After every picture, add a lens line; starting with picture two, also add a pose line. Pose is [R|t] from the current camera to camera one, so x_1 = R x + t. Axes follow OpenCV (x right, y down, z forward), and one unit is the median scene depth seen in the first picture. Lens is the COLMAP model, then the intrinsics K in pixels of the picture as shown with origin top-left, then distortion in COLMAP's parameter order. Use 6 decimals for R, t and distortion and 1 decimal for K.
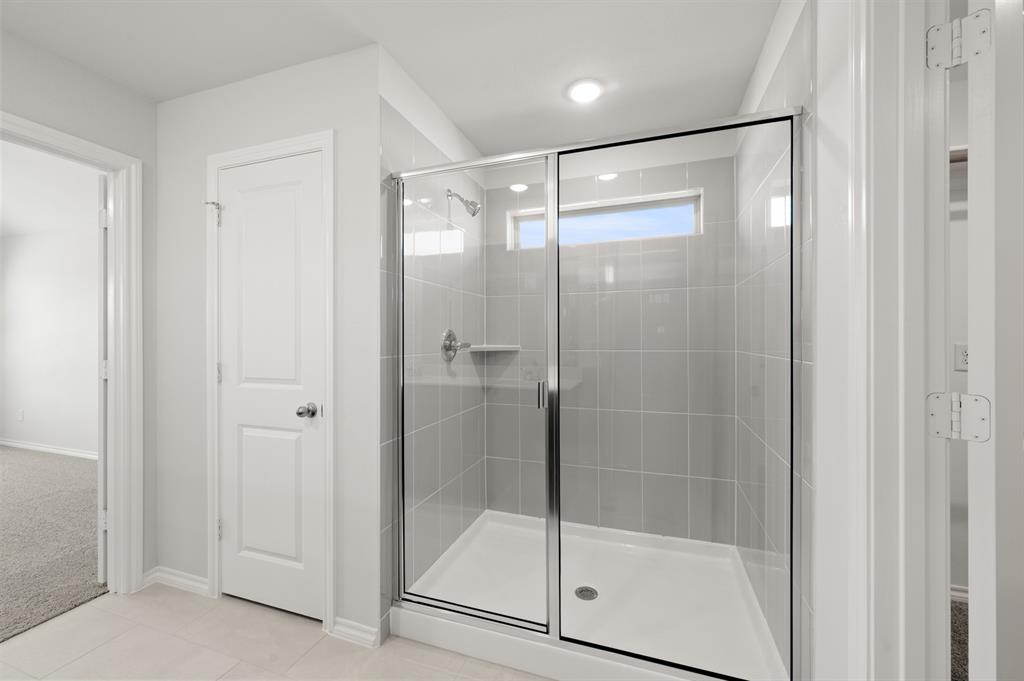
lens RADIAL K [[404.6, 0, 512.2], [0, 404.6, 334.9], [0, 0, 1]] dist [-0.001943, 0.000197]
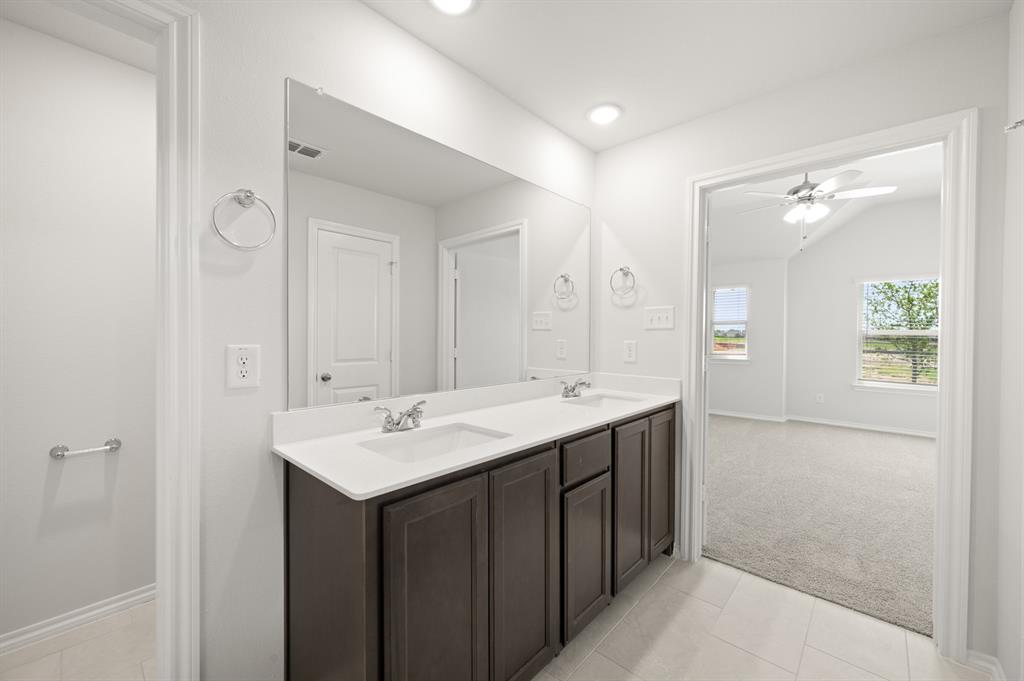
lens RADIAL K [[404.6, 0, 510.7], [0, 404.6, 339.0], [0, 0, 1]] dist [-0.001943, 0.000197]
pose [[-0.394272, 0.004979, -0.918980, 0.132909], [-0.007555, 0.999934, 0.008658, 0.004089], [0.918963, 0.010357, -0.394209, 0.513321]]
